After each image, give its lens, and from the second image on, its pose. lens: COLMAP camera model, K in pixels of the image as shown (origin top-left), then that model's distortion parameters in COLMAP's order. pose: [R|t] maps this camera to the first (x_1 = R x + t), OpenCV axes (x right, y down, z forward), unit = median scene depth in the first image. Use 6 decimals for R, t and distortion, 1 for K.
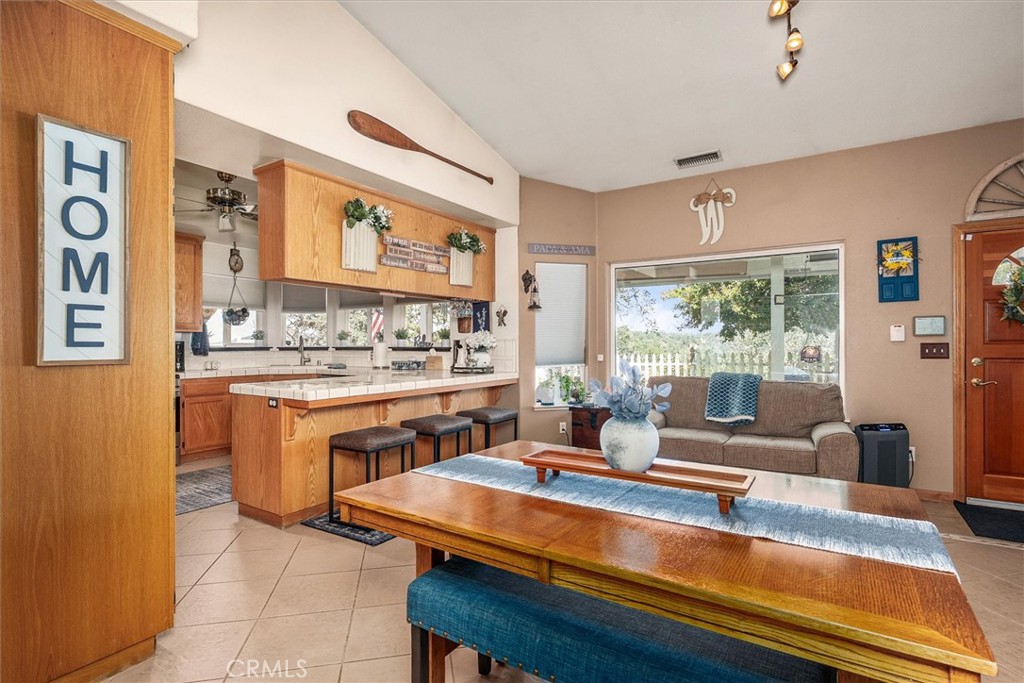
lens RADIAL K [[501.7, 0, 510.1], [0, 501.7, 343.2], [0, 0, 1]] dist [-0.011620, -0.000242]
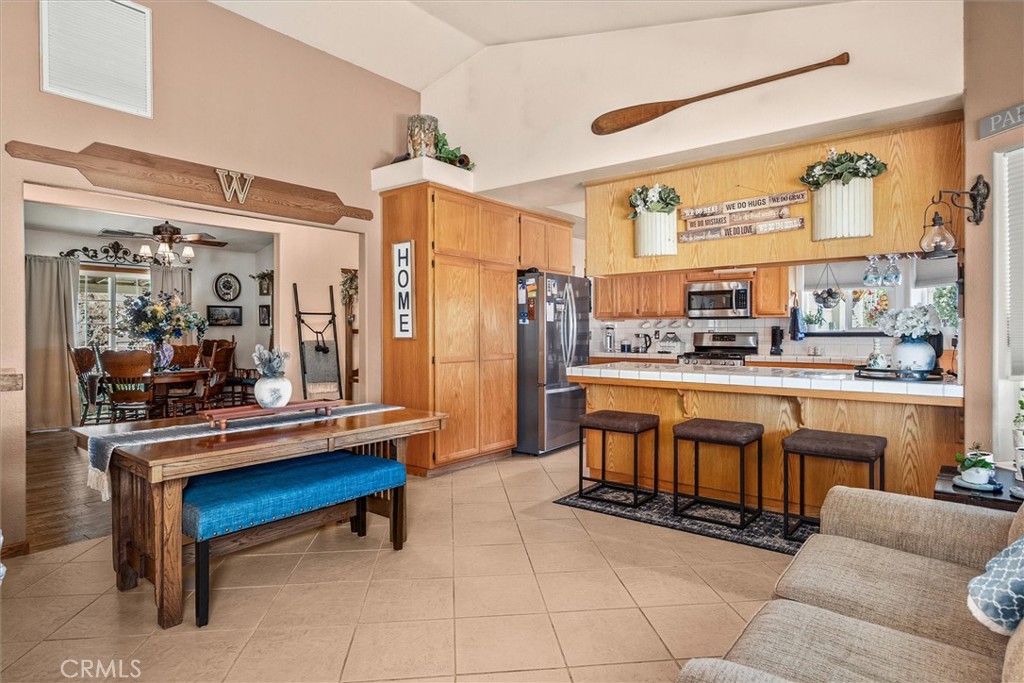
lens RADIAL K [[557.5, 0, 511.1], [0, 557.5, 335.0], [0, 0, 1]] dist [-0.025994, -0.000854]
pose [[-0.102413, 0.011063, -0.994680, 0.727369], [0.005250, 0.999930, 0.010581, -0.001112], [0.994728, -0.004139, -0.102464, 0.729901]]
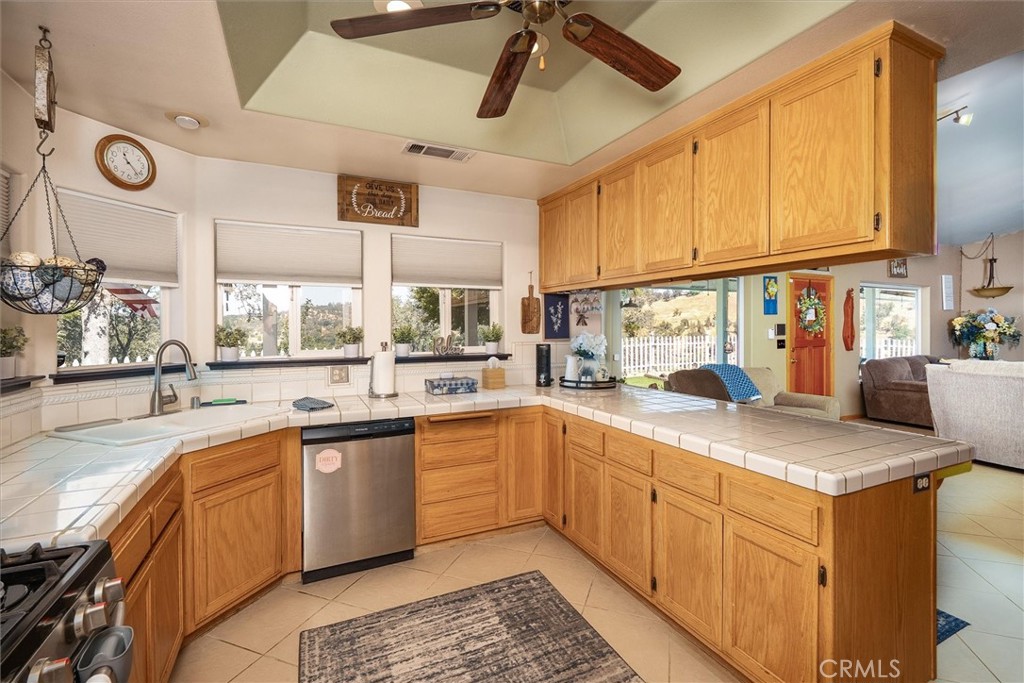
lens RADIAL K [[452.5, 0, 509.8], [0, 452.5, 328.9], [0, 0, 1]] dist [-0.000416, -0.000996]
pose [[0.522349, -0.003312, 0.852725, -0.869893], [0.000867, 0.999994, 0.003353, -0.037948], [-0.852731, -0.001012, 0.522349, 0.873464]]
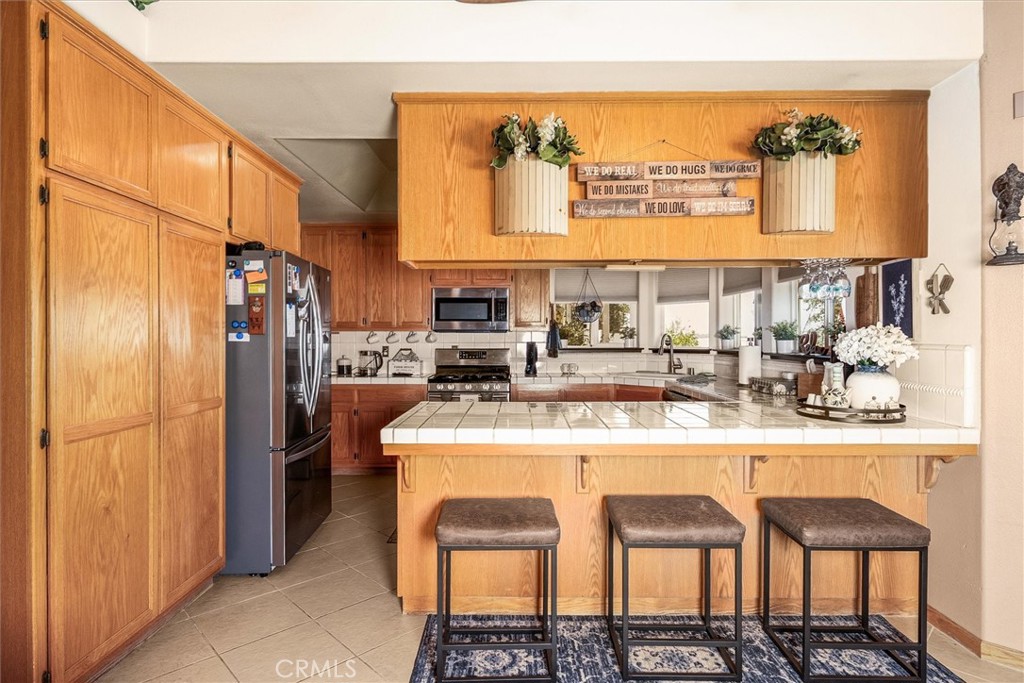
lens RADIAL K [[543.5, 0, 509.7], [0, 543.5, 338.4], [0, 0, 1]] dist [-0.012531, 0.001684]
pose [[0.532739, 0.003802, -0.846271, 0.214294], [0.001418, 0.999984, 0.005385, -0.019923], [0.846278, -0.004069, 0.532725, 0.552828]]
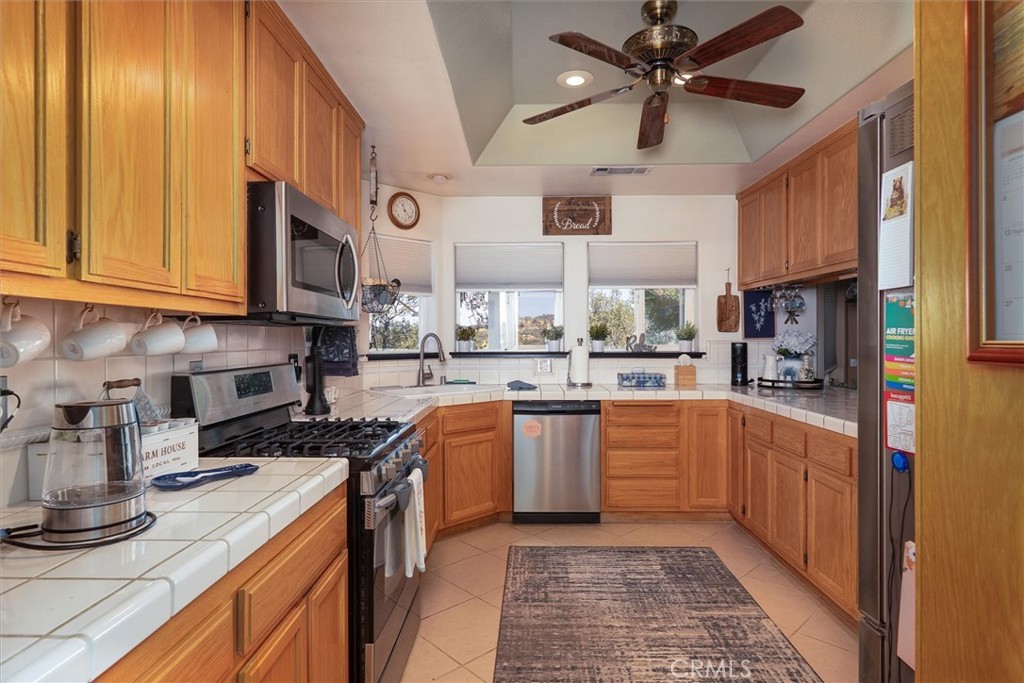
lens RADIAL K [[543.5, 0, 513.5], [0, 543.5, 343.6], [0, 0, 1]] dist [-0.012531, 0.001684]
pose [[0.845772, -0.004865, 0.533523, -0.989752], [0.000414, 0.999964, 0.008462, -0.013689], [-0.533545, -0.006936, 0.845743, 0.650265]]
